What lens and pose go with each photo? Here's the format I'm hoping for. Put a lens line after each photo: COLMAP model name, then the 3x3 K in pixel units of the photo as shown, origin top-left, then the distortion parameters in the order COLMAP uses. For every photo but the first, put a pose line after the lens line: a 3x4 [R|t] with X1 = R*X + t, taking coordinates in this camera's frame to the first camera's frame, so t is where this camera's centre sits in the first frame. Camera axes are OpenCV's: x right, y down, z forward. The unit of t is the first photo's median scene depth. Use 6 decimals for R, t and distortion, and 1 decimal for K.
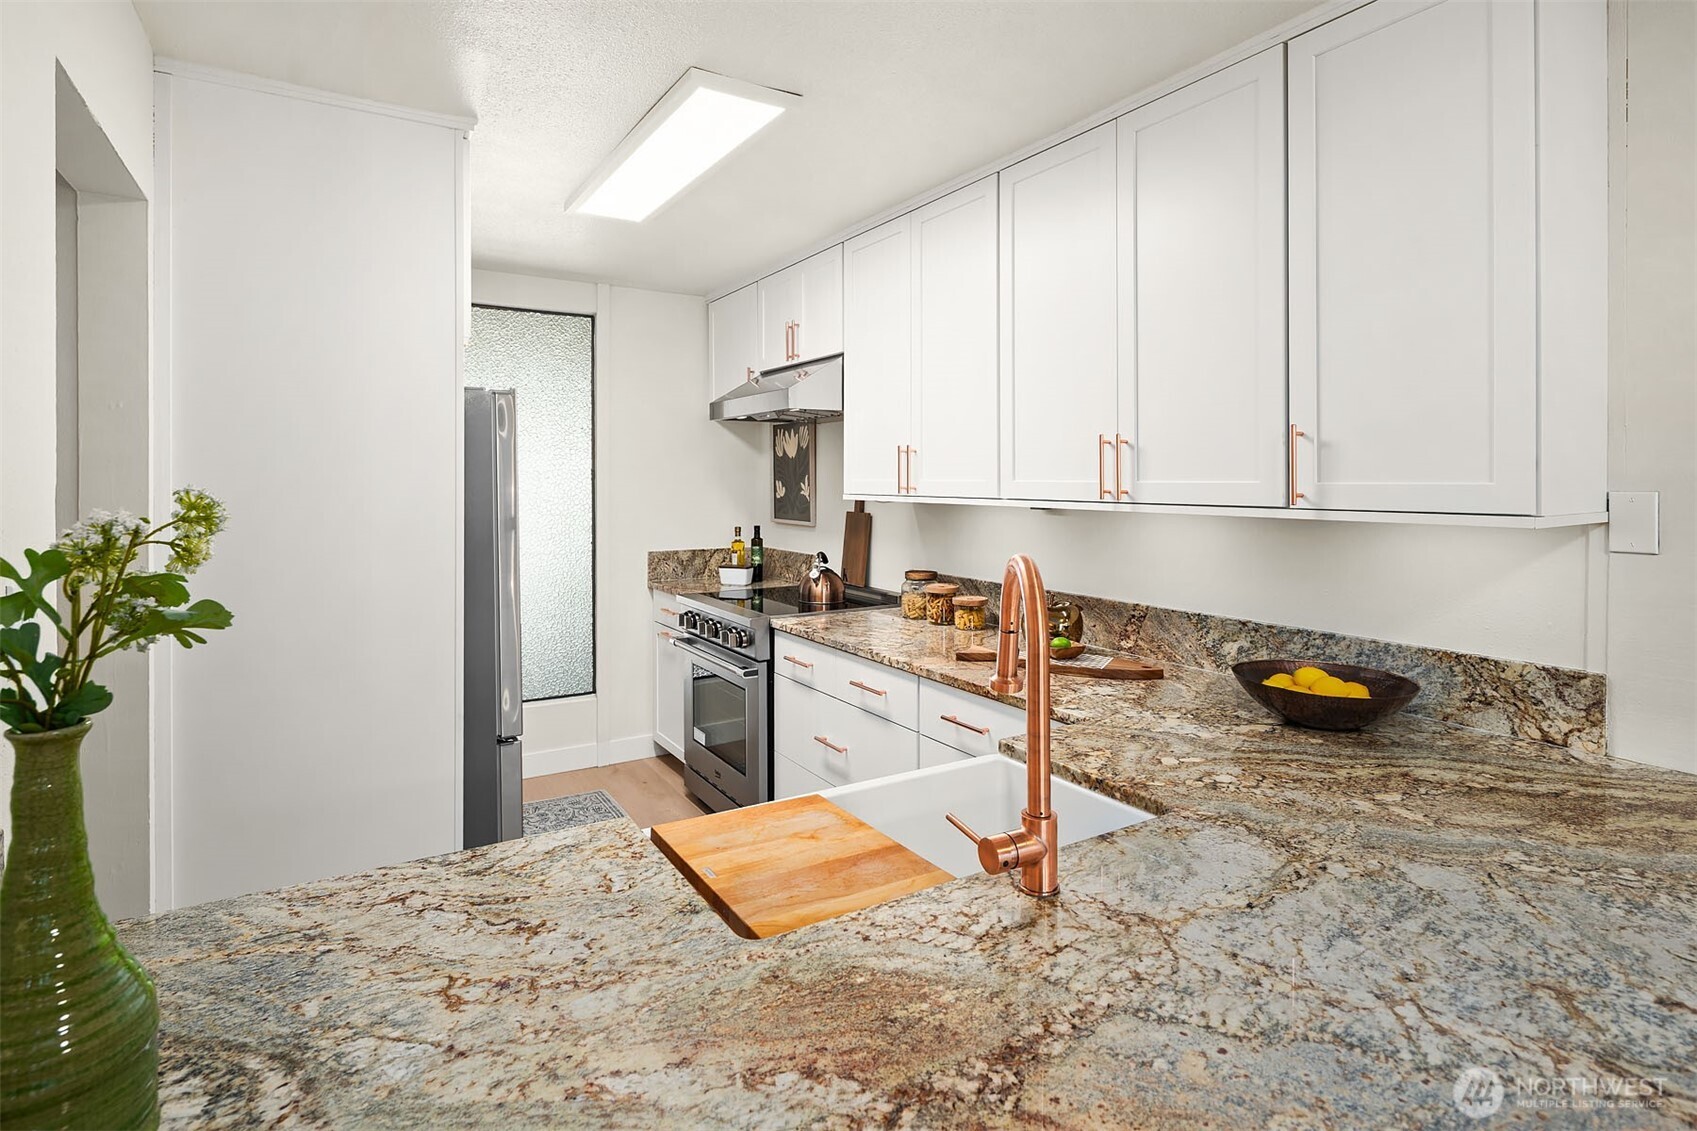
lens RADIAL K [[850.0, 0, 837.5], [0, 850.0, 485.5], [0, 0, 1]] dist [0.000831, -0.004093]
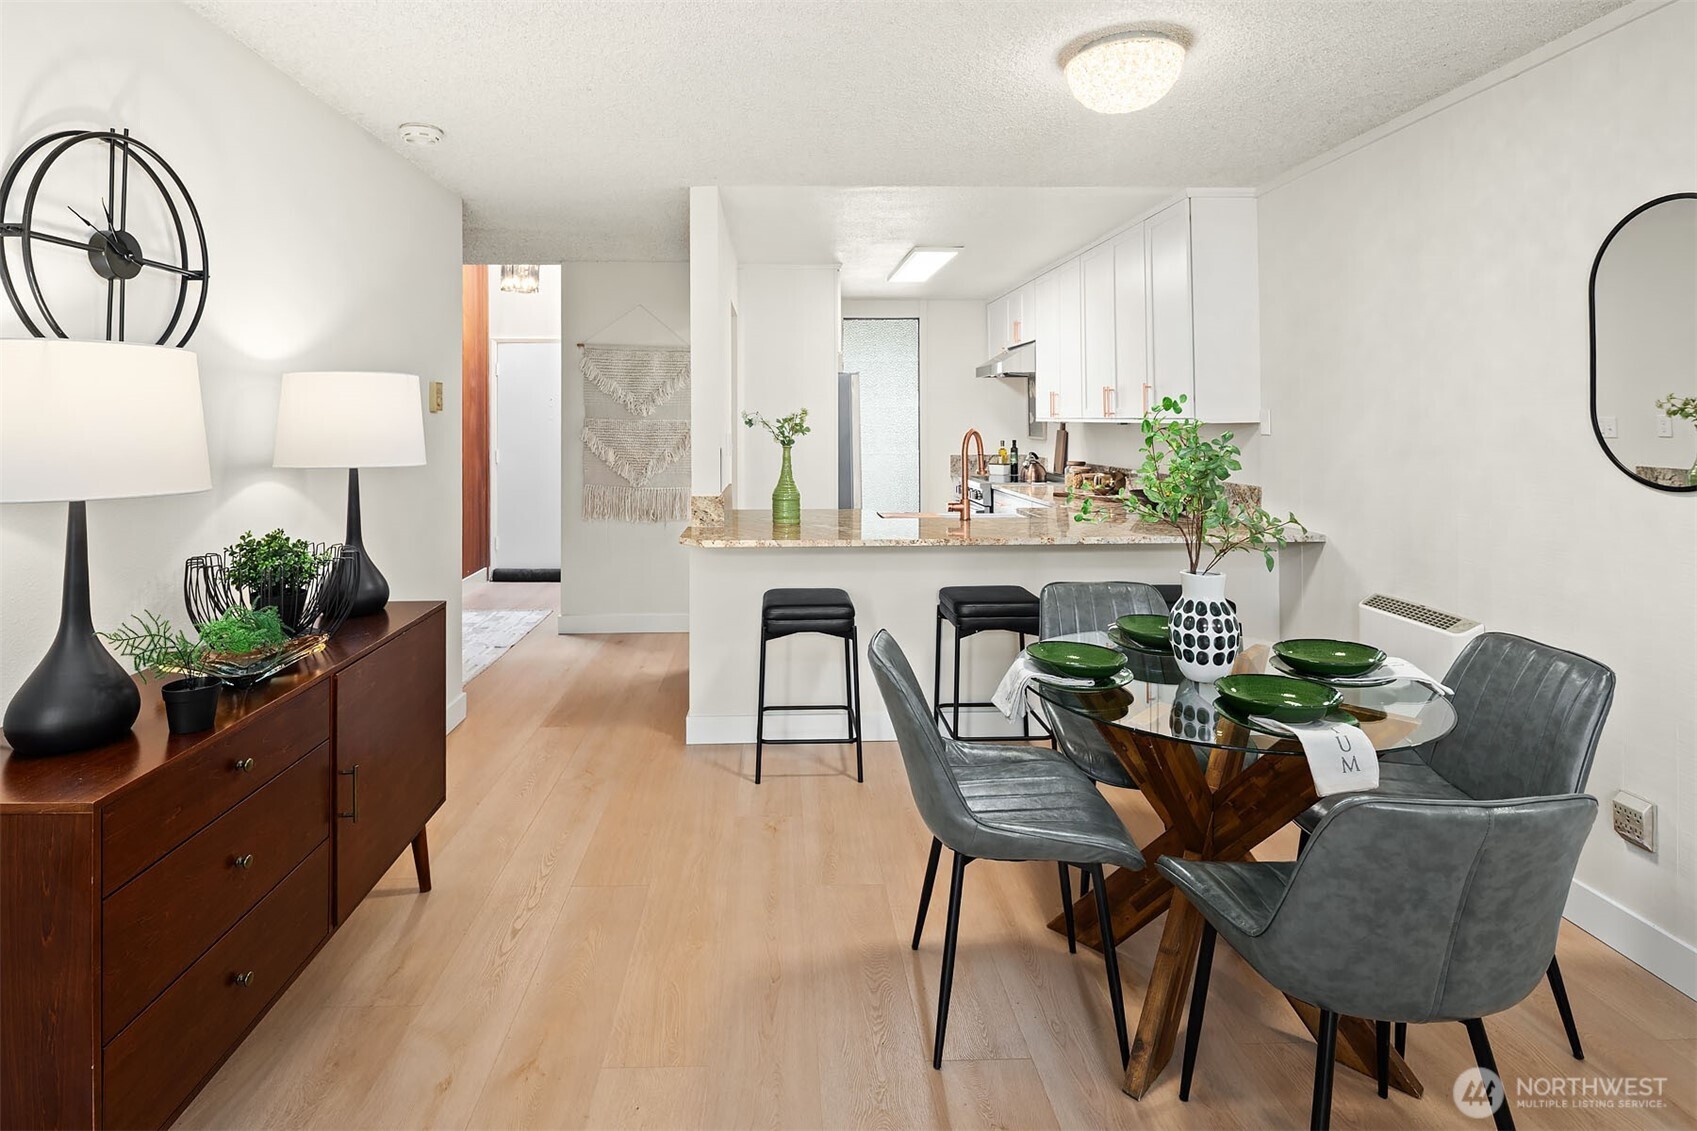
lens RADIAL K [[850.0, 0, 790.1], [0, 850.0, 410.7], [0, 0, 1]] dist [0.000831, -0.004093]
pose [[0.864246, -0.010331, -0.502963, 0.456693], [0.002207, 0.999857, -0.016746, 0.022584], [0.503064, 0.013362, 0.864146, -0.808404]]
